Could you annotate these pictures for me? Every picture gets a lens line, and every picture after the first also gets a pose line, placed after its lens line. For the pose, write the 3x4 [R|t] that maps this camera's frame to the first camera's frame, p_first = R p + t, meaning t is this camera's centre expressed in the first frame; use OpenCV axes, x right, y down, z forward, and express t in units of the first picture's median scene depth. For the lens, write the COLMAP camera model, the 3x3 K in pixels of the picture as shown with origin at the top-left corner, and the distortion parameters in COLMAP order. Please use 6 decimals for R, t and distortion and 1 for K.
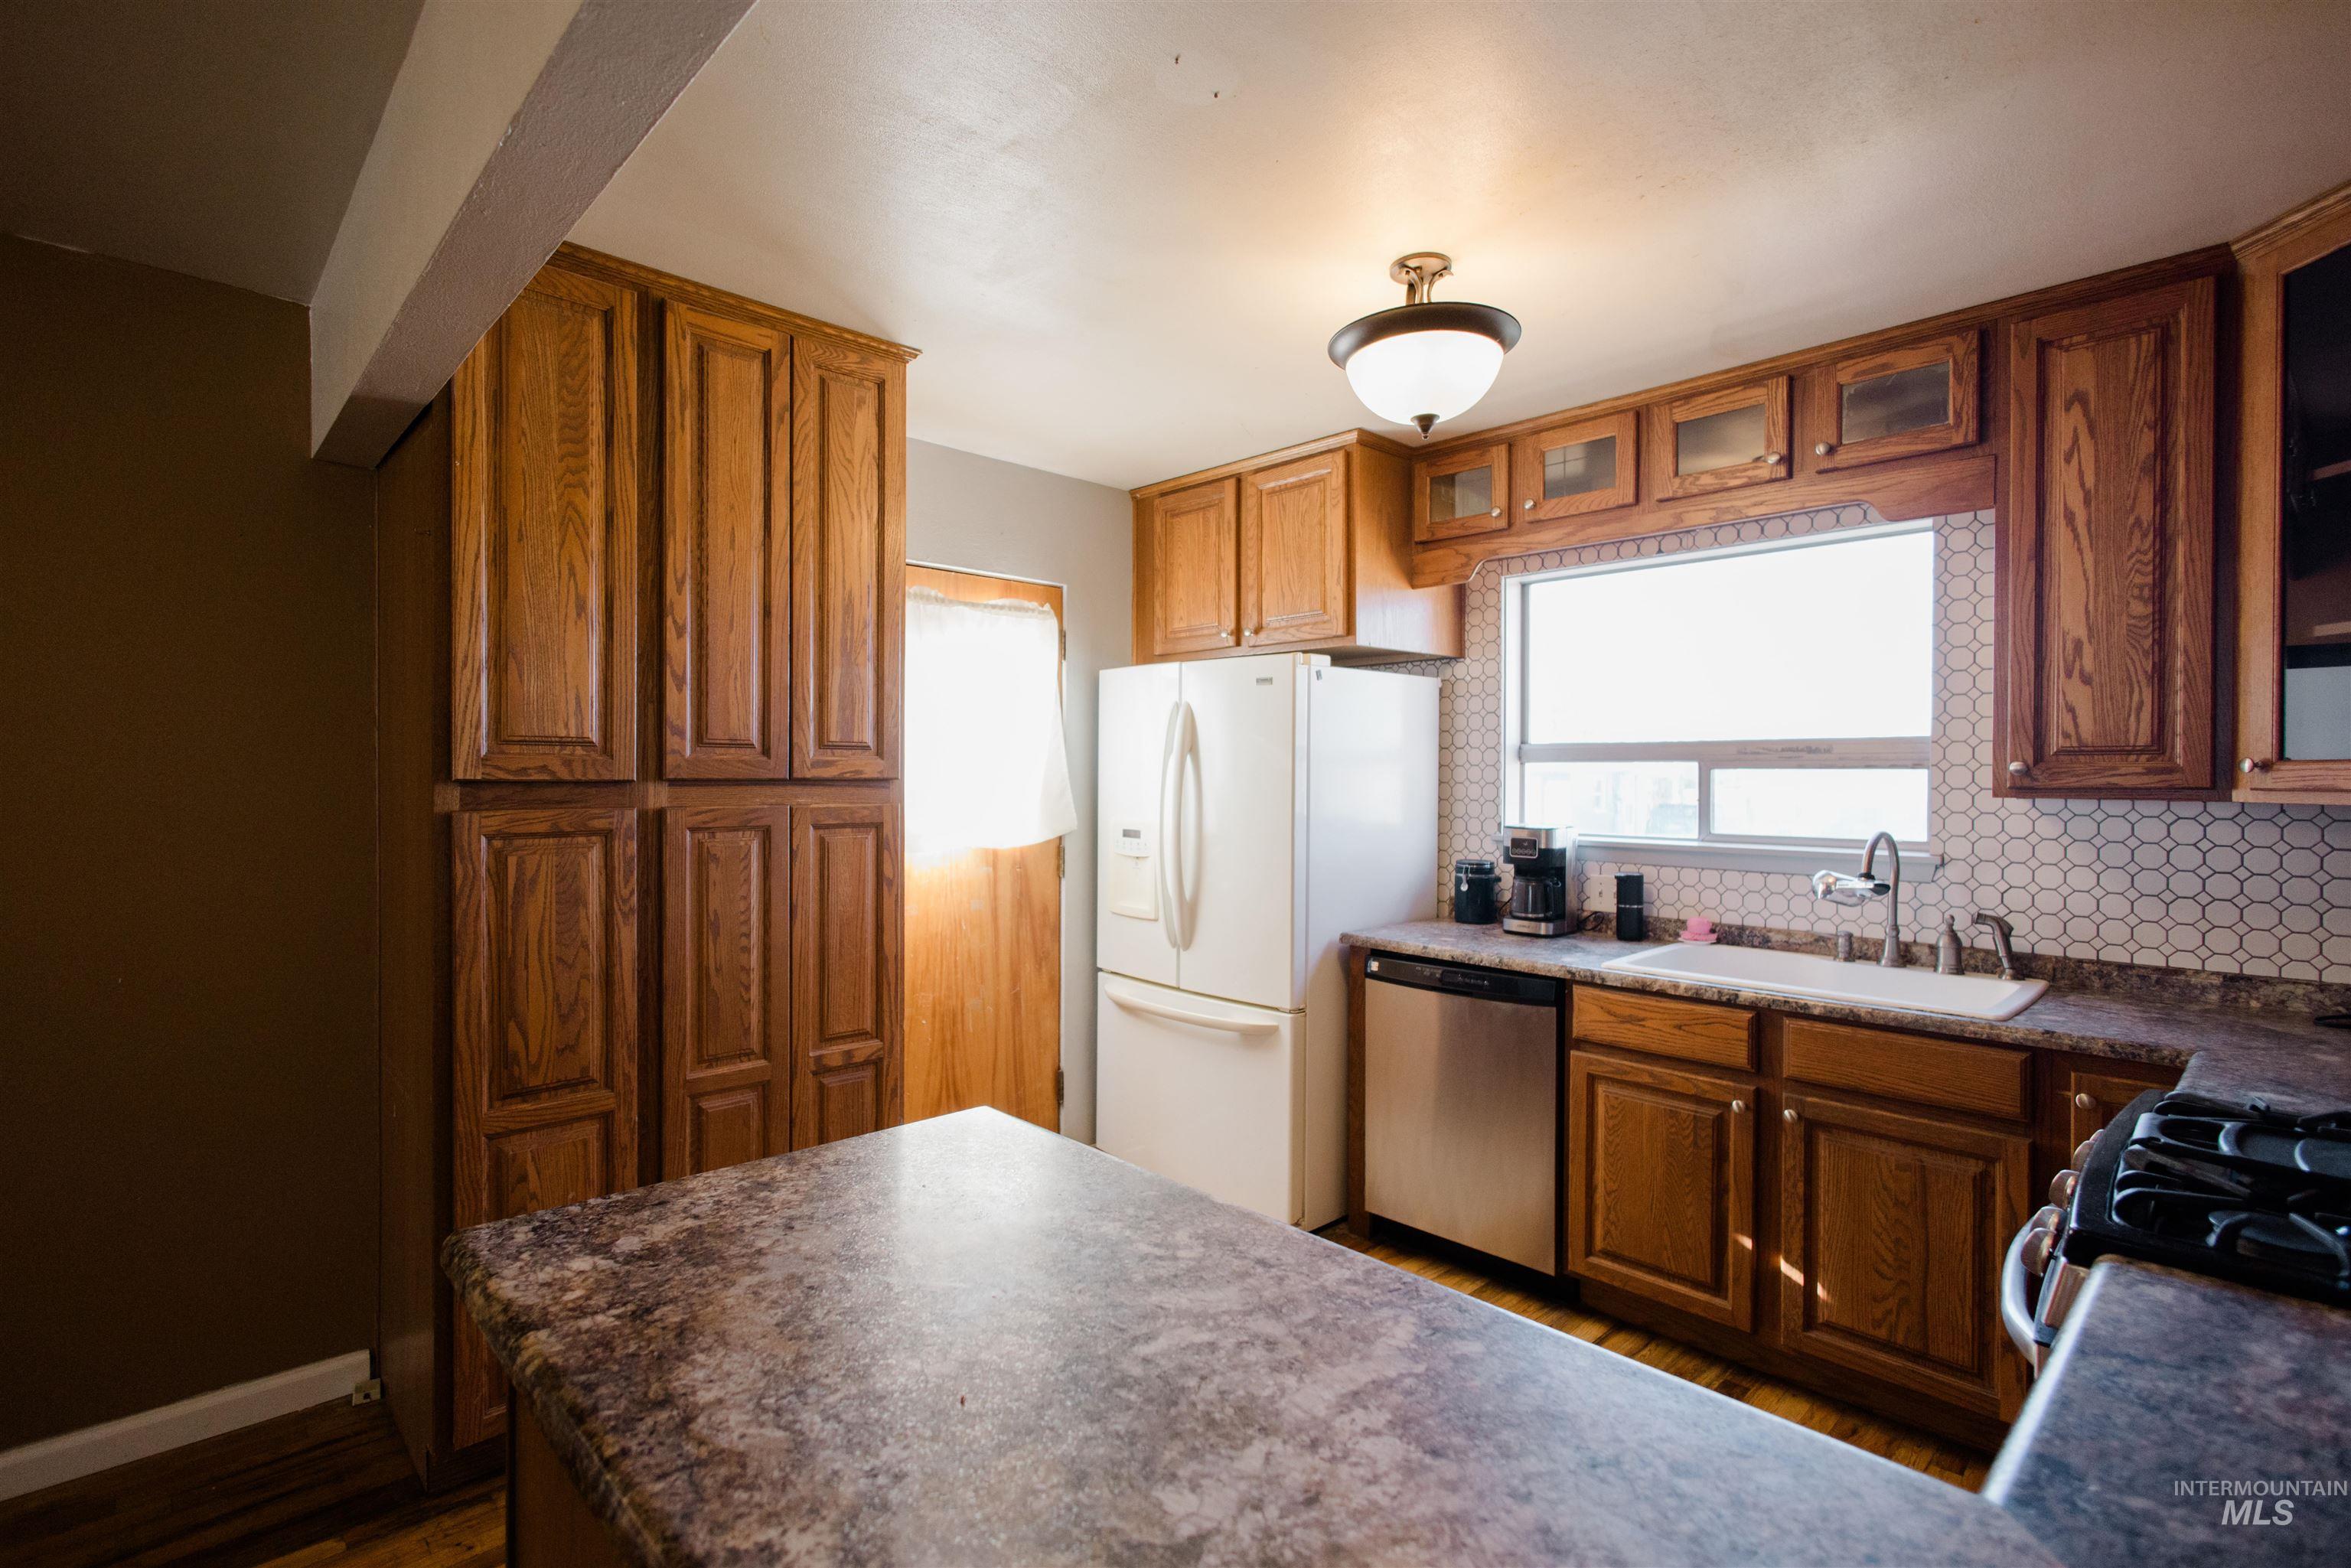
lens RADIAL K [[1095.6, 0, 1169.1], [0, 1095.6, 783.0], [0, 0, 1]] dist [0.007073, -0.000573]
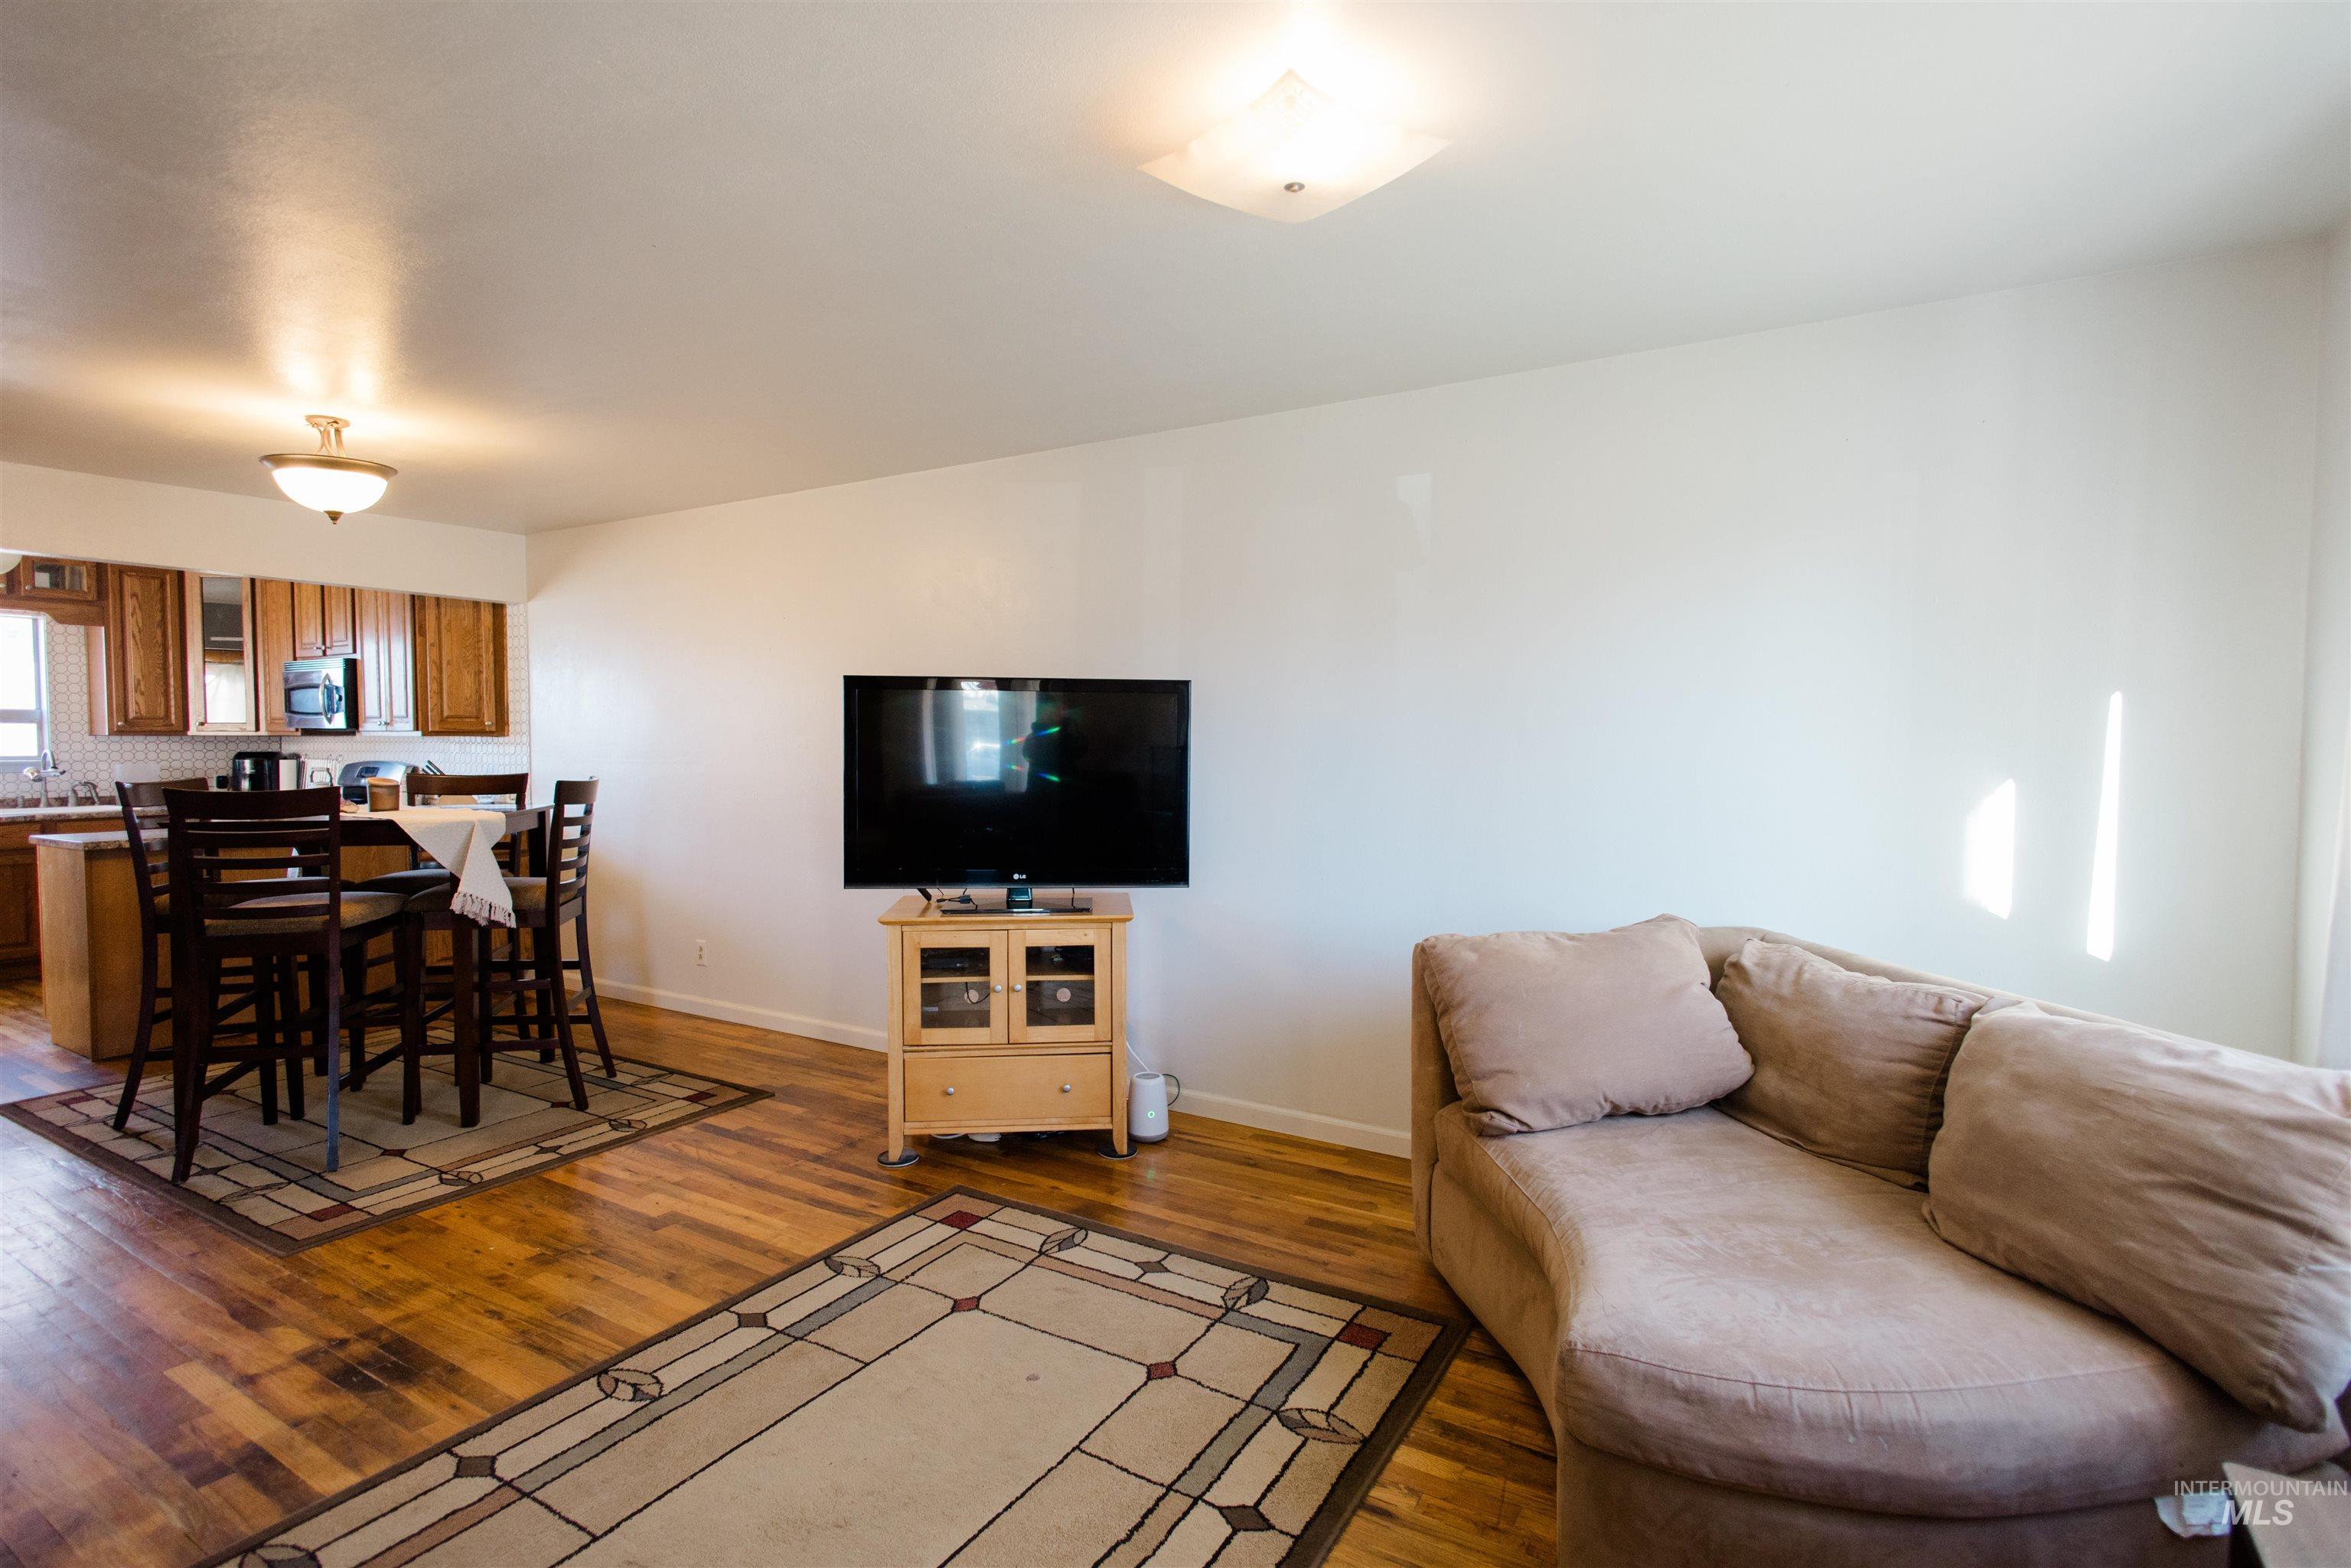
lens RADIAL K [[1129.2, 0, 1170.2], [0, 1129.2, 784.8], [0, 0, 1]] dist [0.008332, -0.004667]
pose [[-0.261582, -0.043530, 0.964199, -2.431509], [0.005753, 0.998894, 0.046658, 0.019736], [-0.965164, 0.017752, -0.261042, -0.728965]]
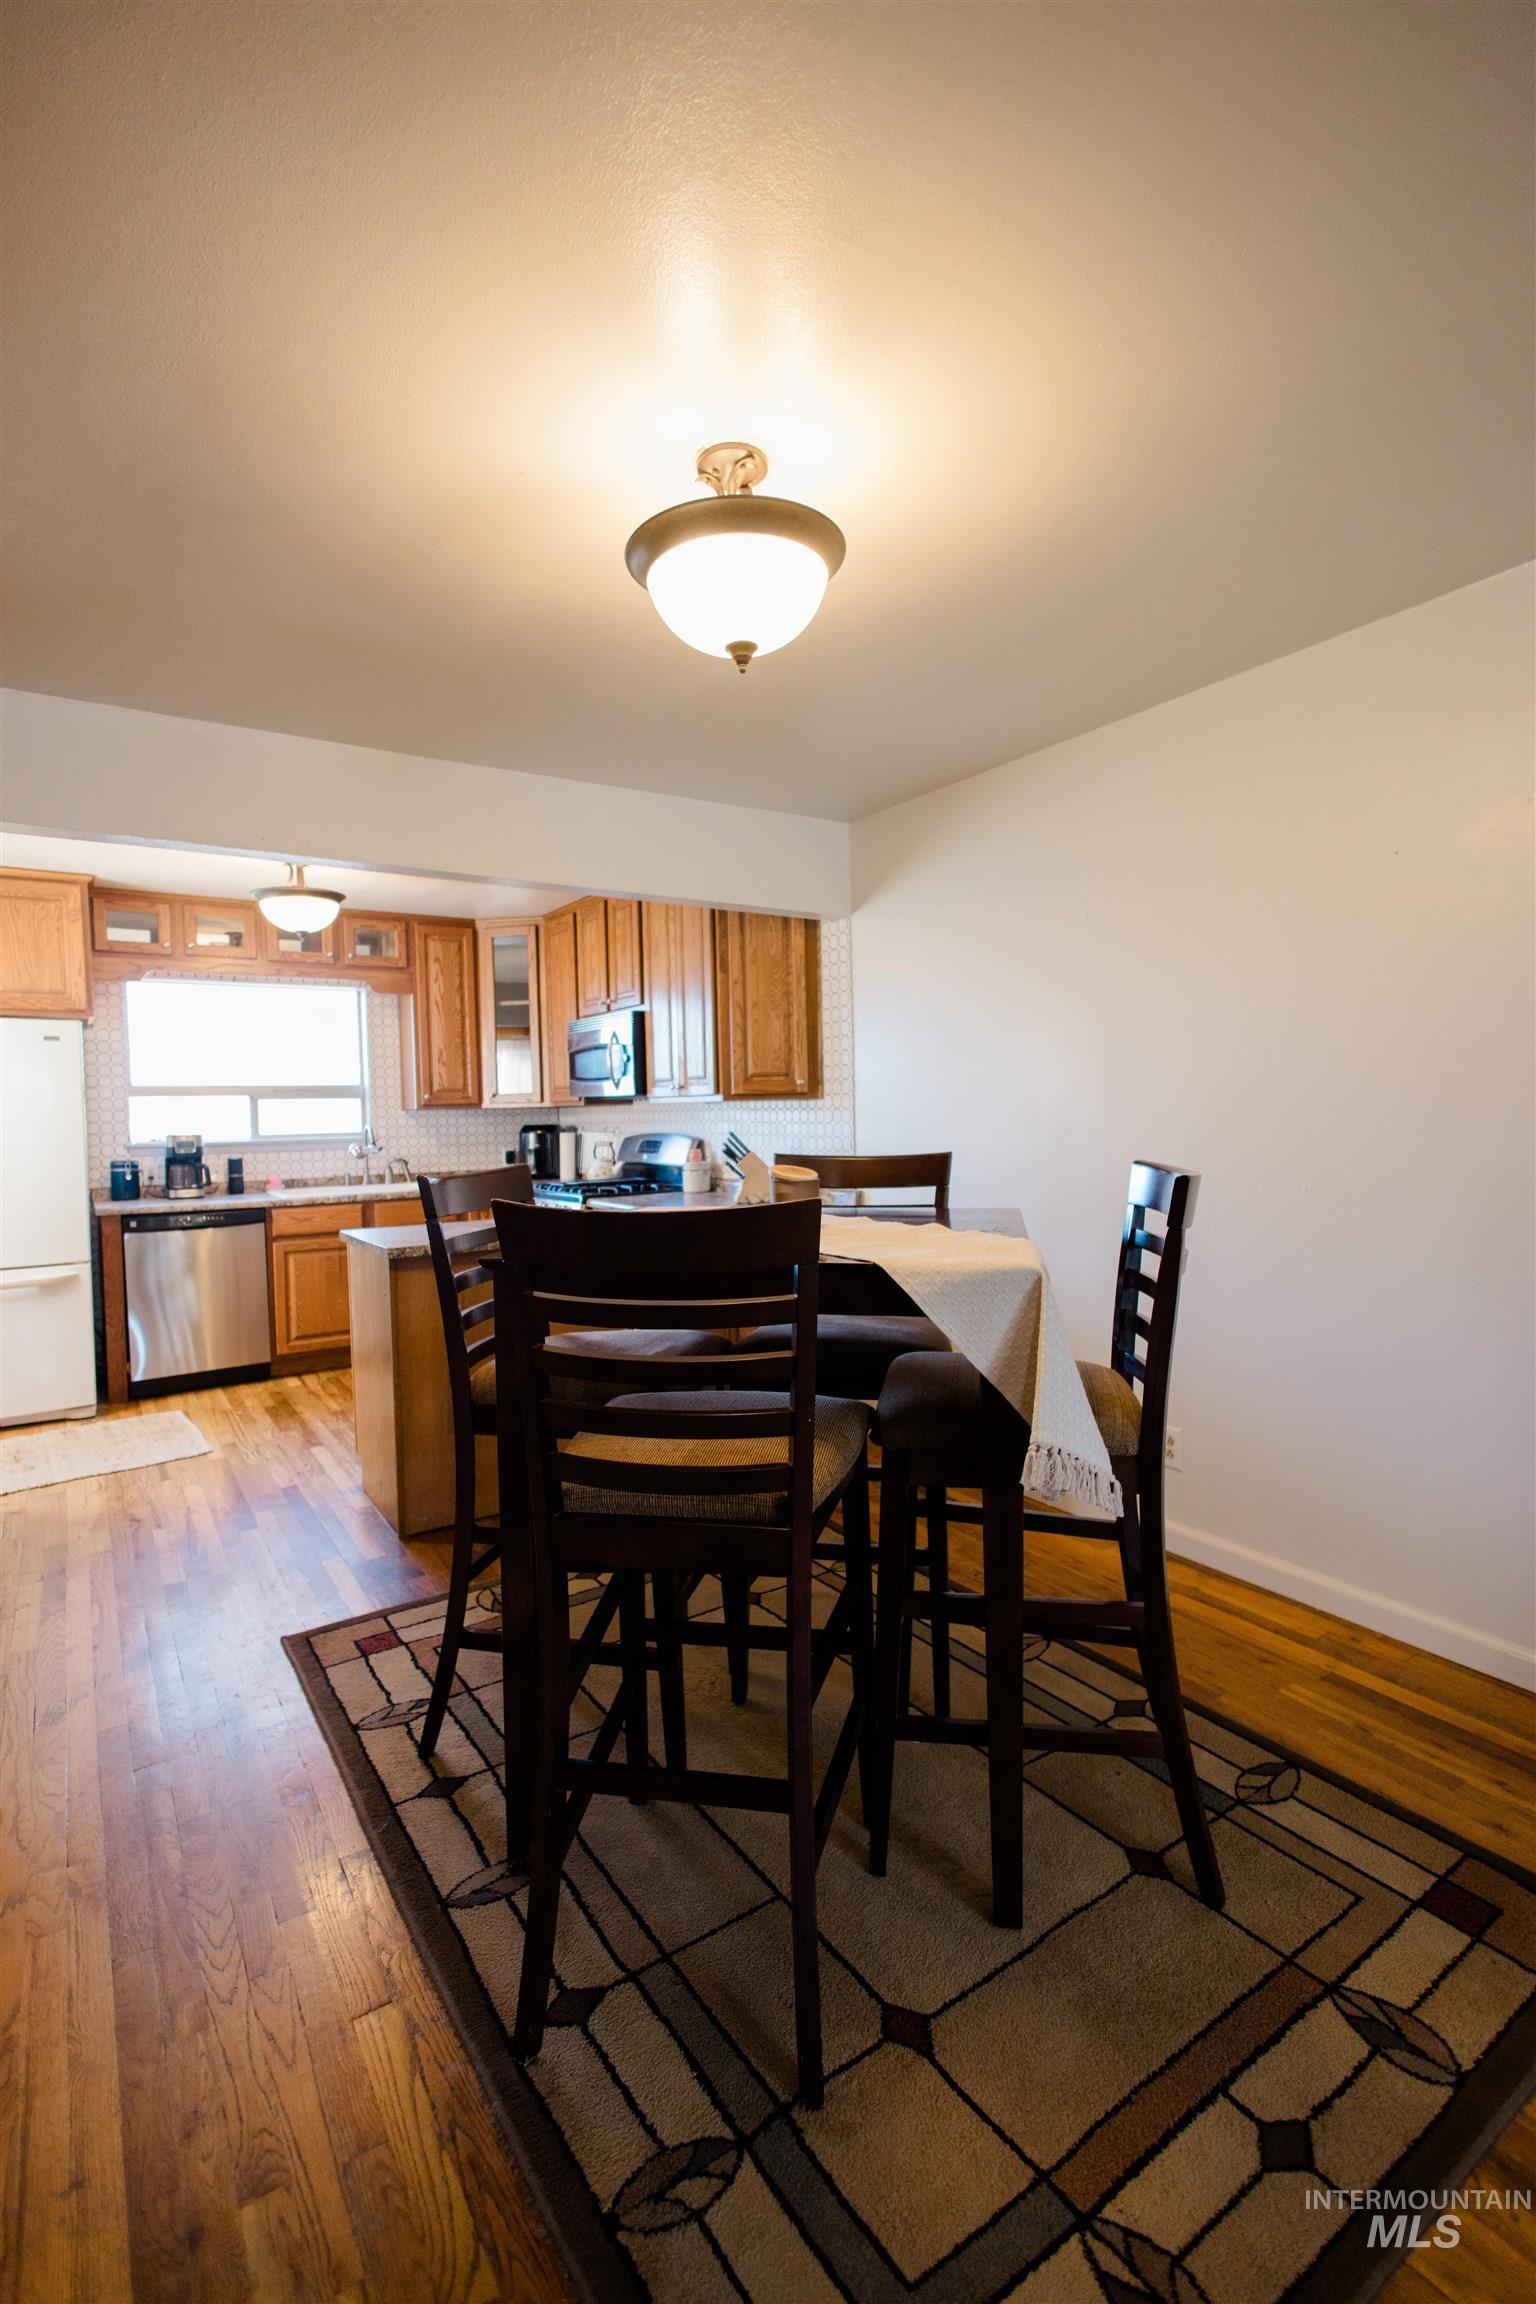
lens RADIAL K [[1052.1, 0, 768.0], [0, 1052.1, 1152.0], [0, 0, 1]] dist [0.002300, -0.001604]
pose [[0.168720, -0.046895, 0.984548, -1.414220], [0.030085, 0.998647, 0.042411, 0.032010], [-0.985205, 0.022465, 0.169902, -0.199086]]
